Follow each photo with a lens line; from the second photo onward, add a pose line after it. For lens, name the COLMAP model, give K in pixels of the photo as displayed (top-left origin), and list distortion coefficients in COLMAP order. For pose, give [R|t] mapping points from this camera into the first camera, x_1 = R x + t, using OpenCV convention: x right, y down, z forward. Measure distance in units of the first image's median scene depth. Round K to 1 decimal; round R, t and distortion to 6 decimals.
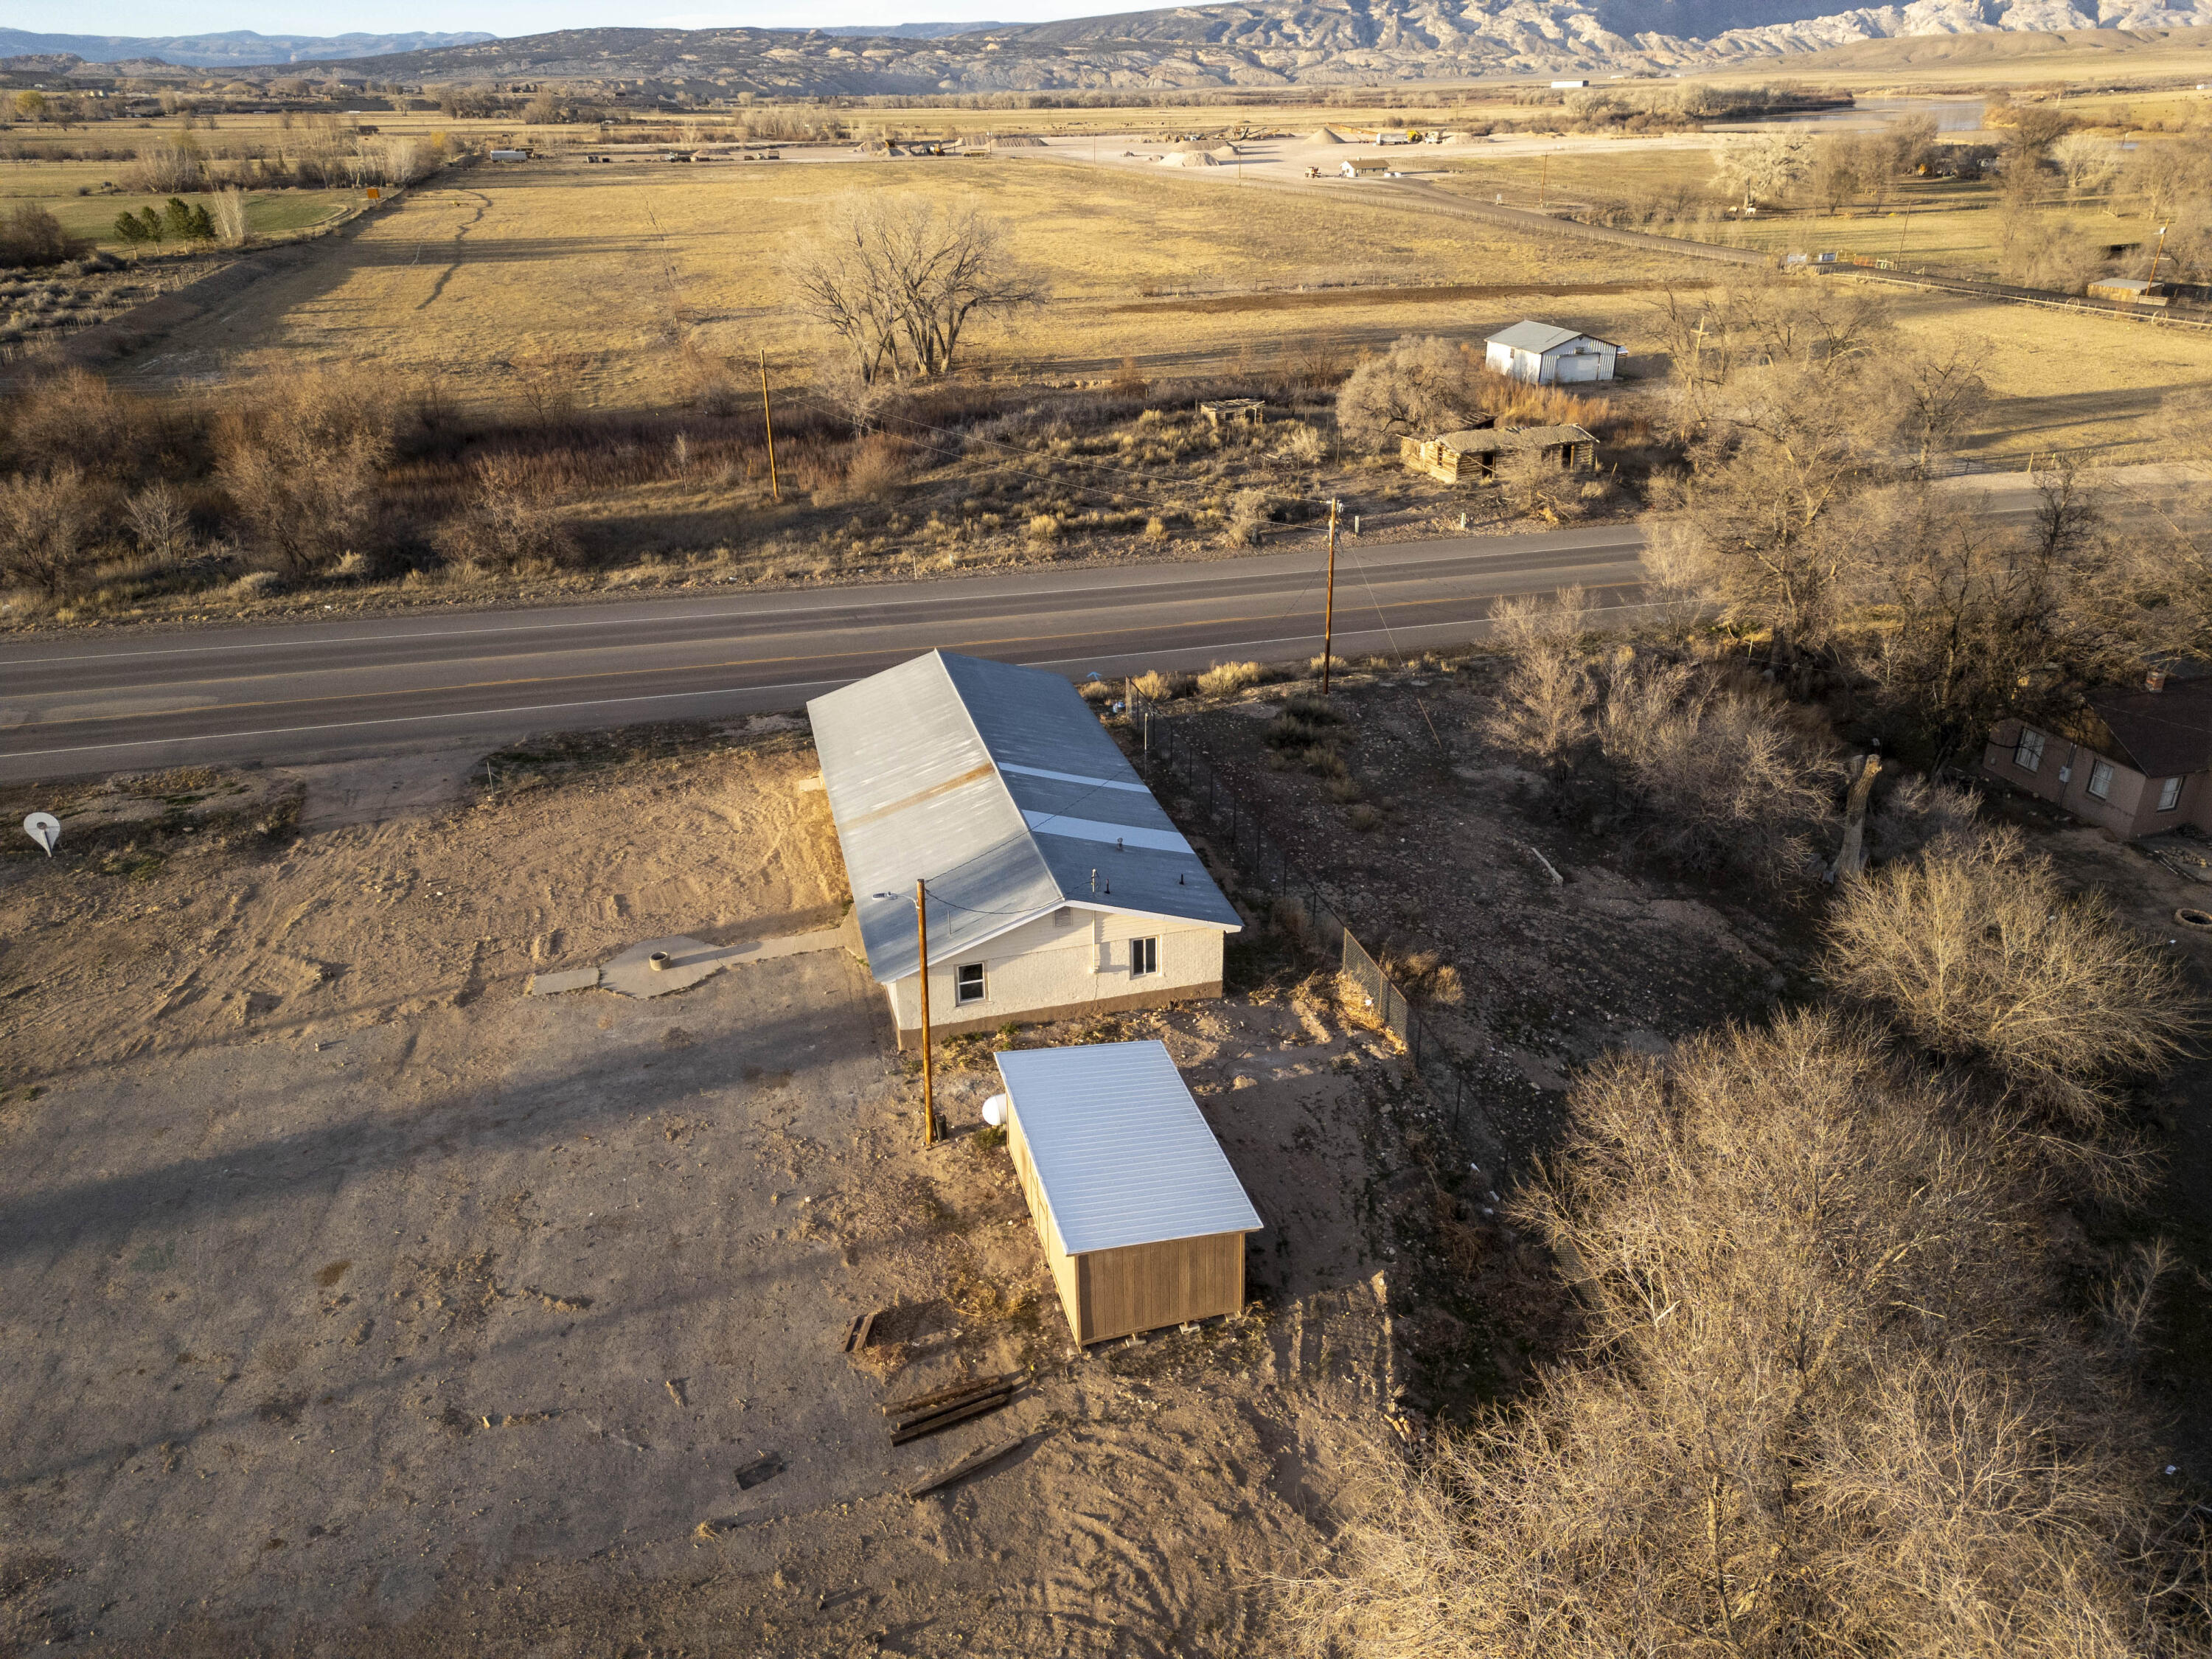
lens RADIAL K [[1541.6, 0, 1109.5], [0, 1541.6, 833.5], [0, 0, 1]] dist [0.079711, -0.078342]
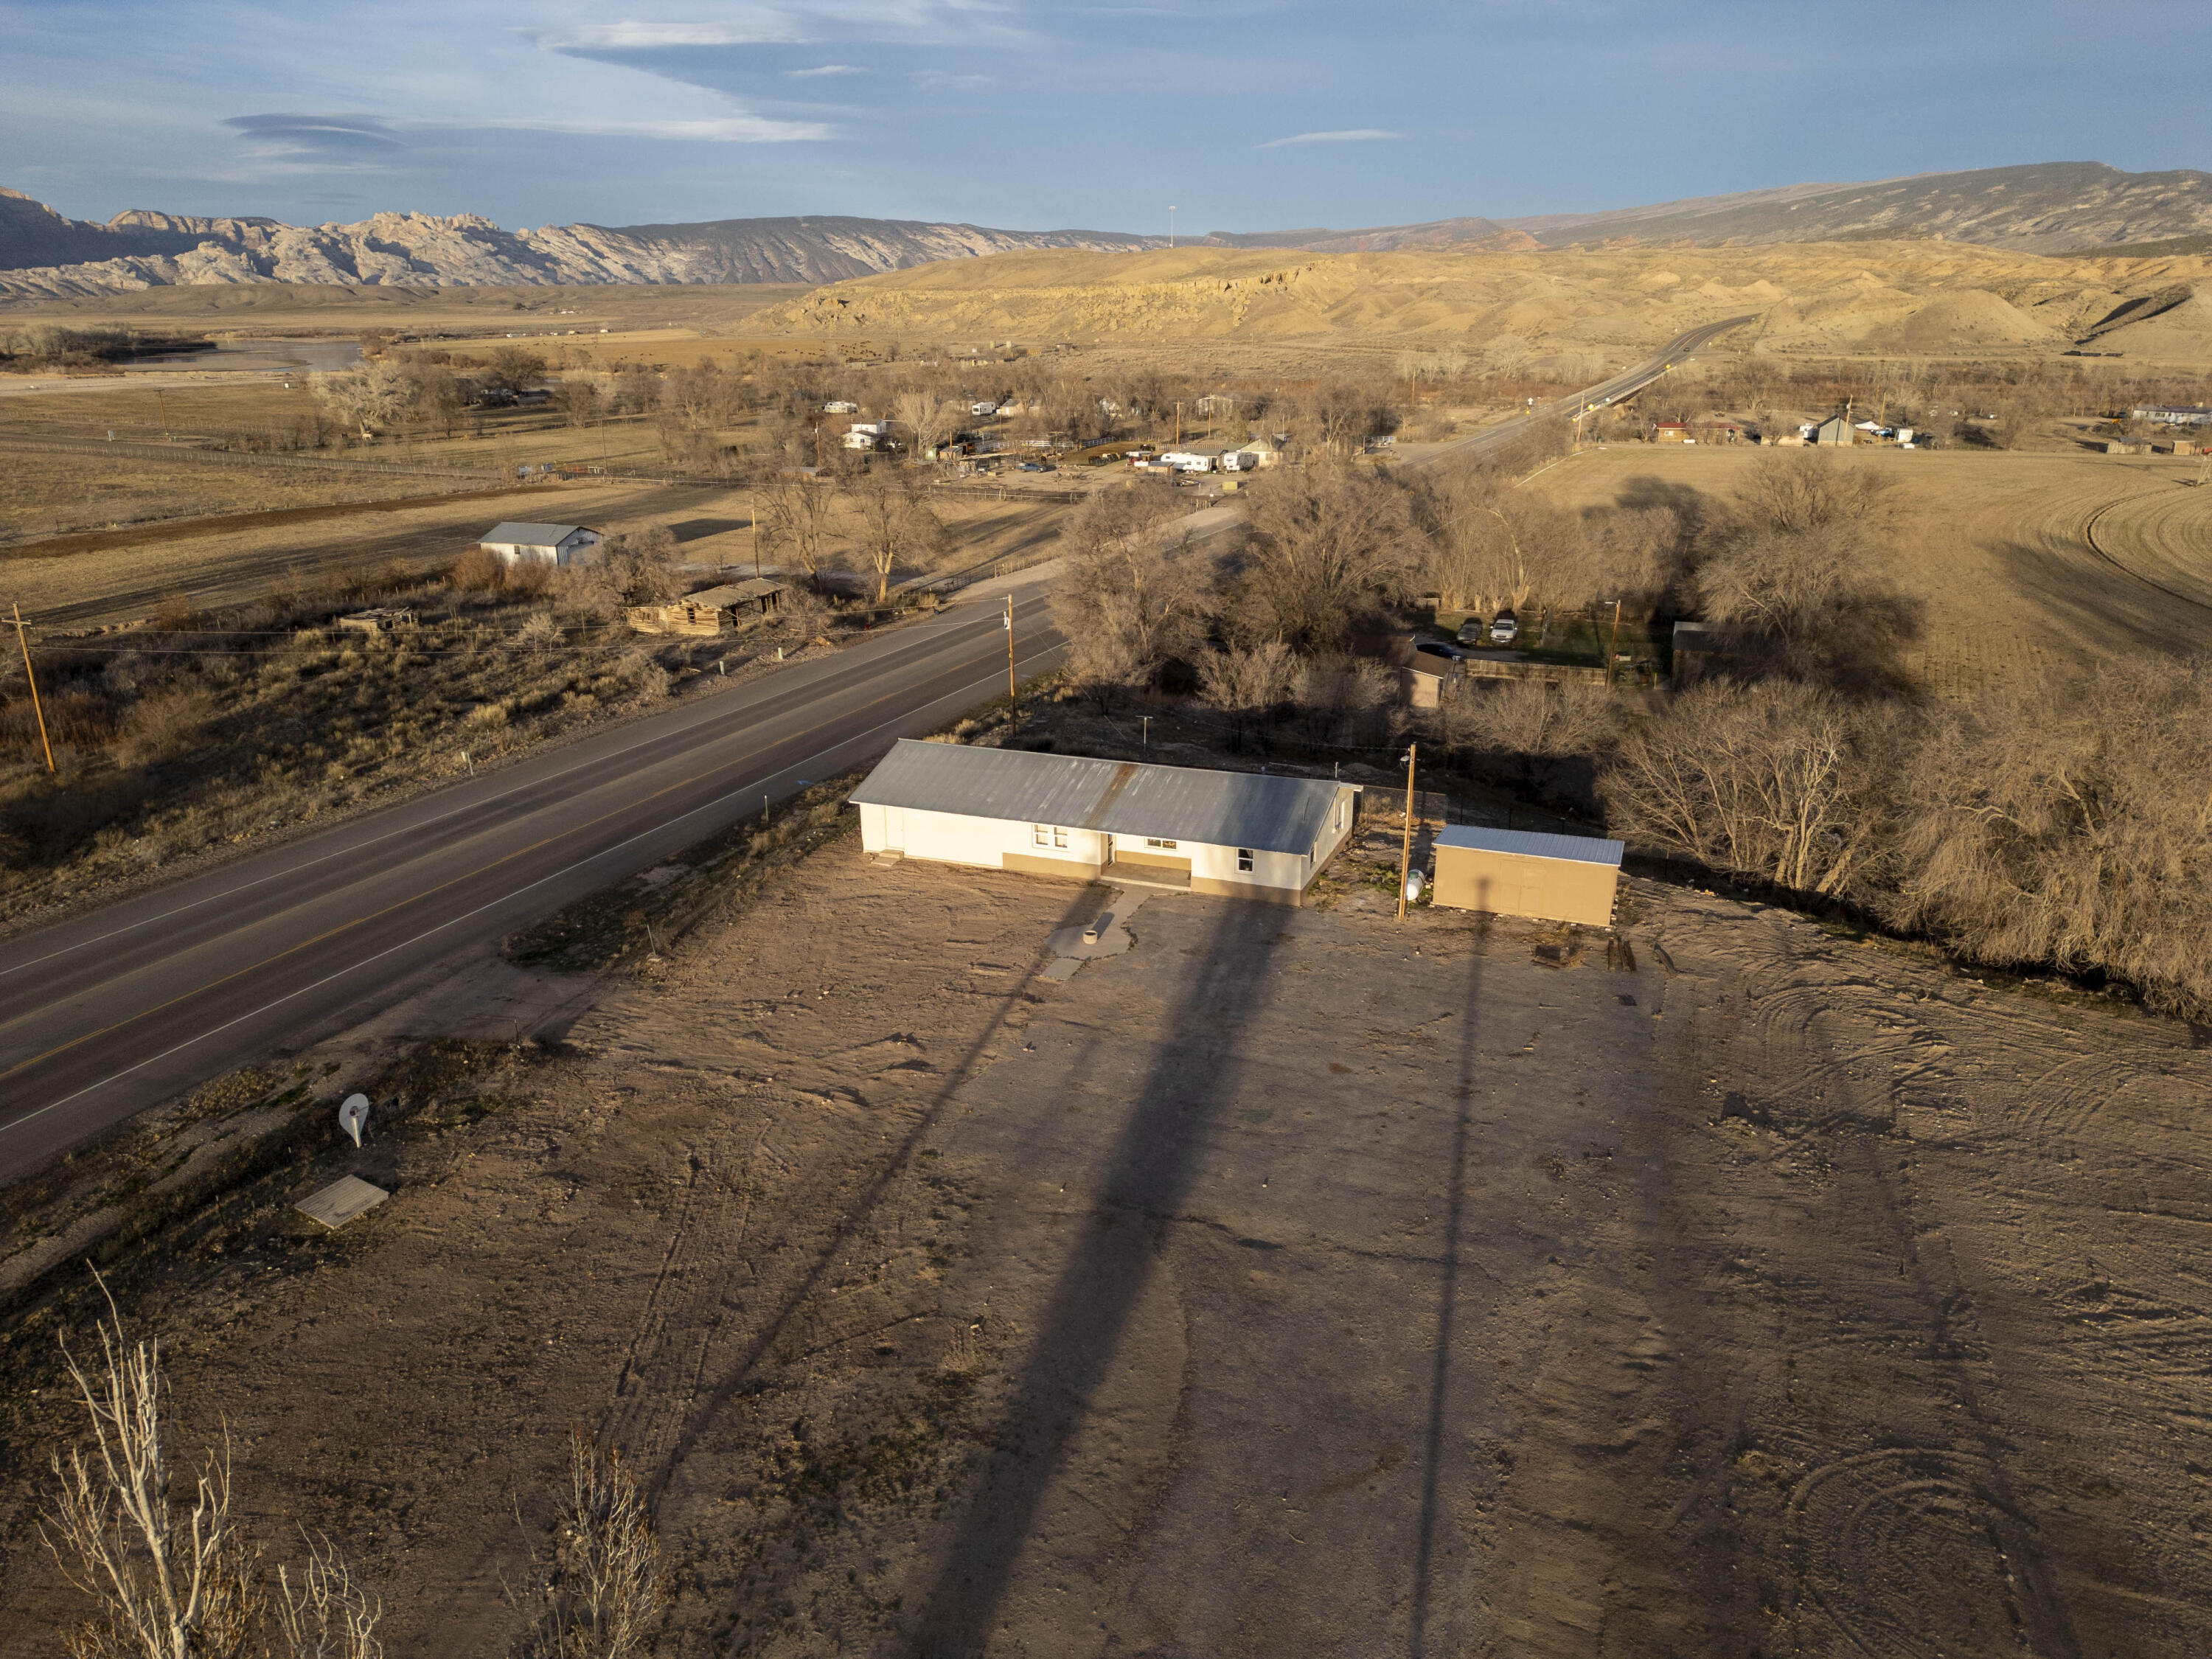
lens RADIAL K [[1543.9, 0, 1109.7], [0, 1543.9, 831.3], [0, 0, 1]] dist [0.074361, -0.071792]
pose [[0.593659, -0.245421, 0.766380, -0.599757], [0.346543, 0.937496, 0.031776, -0.018434], [-0.726276, 0.246719, 0.641601, 0.058327]]
